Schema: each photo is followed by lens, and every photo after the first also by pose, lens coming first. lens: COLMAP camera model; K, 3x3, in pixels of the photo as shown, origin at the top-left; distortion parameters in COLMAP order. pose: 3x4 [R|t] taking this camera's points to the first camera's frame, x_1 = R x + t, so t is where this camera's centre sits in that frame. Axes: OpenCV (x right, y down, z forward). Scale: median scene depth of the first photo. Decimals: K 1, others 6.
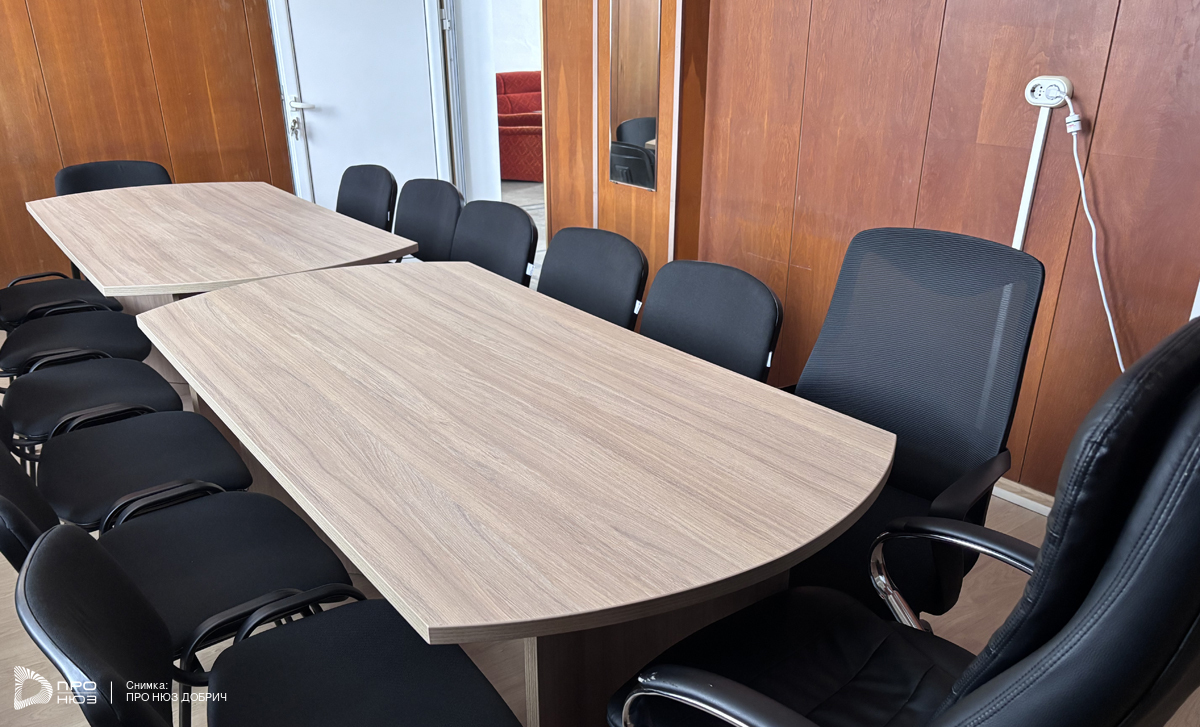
lens RADIAL K [[885.1, 0, 600.0], [0, 885.1, 363.5], [0, 0, 1]] dist [0.000196, -0.000300]
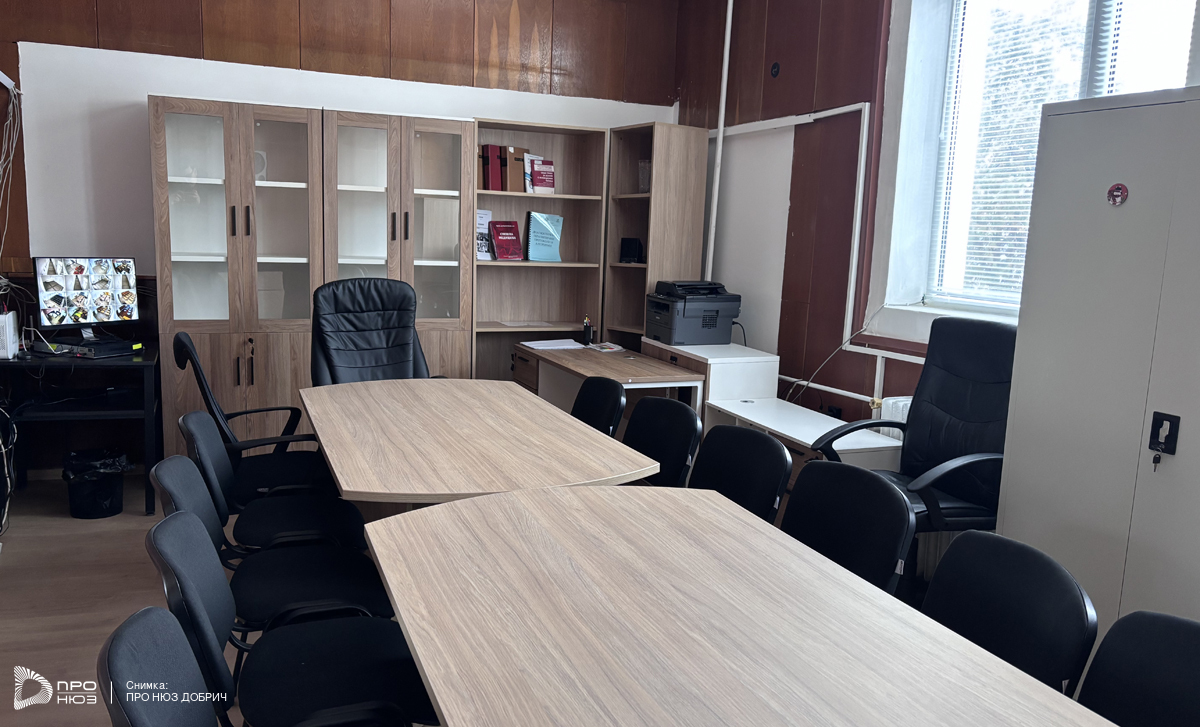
lens RADIAL K [[885.1, 0, 600.0], [0, 885.1, 363.5], [0, 0, 1]] dist [0.000196, -0.000300]
pose [[-0.961774, -0.077806, 0.262559, -0.638068], [0.062131, 0.871785, 0.485933, -0.658484], [-0.266703, 0.483671, -0.833626, 1.671784]]
